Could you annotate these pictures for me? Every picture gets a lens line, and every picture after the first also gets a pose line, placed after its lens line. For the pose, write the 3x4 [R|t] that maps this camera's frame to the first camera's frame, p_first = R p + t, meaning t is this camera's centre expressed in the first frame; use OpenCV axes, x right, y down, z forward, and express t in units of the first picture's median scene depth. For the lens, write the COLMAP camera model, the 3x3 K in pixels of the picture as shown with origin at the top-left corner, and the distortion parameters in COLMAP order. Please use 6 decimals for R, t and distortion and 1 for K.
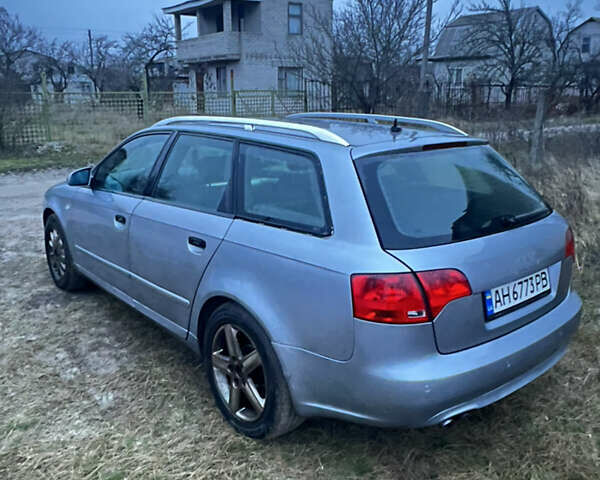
lens RADIAL K [[561.9, 0, 301.0], [0, 561.9, 238.6], [0, 0, 1]] dist [0.007660, 0.000000]
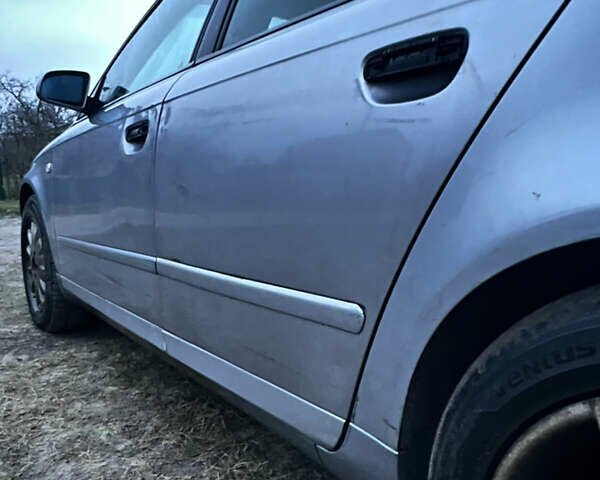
lens RADIAL K [[561.9, 0, 298.1], [0, 561.9, 241.5], [0, 0, 1]] dist [0.007660, 0.000000]
pose [[0.997328, -0.016234, -0.071234, -0.145407], [0.007832, 0.993139, -0.116678, 0.077837], [0.072640, 0.115808, 0.990612, 0.507285]]
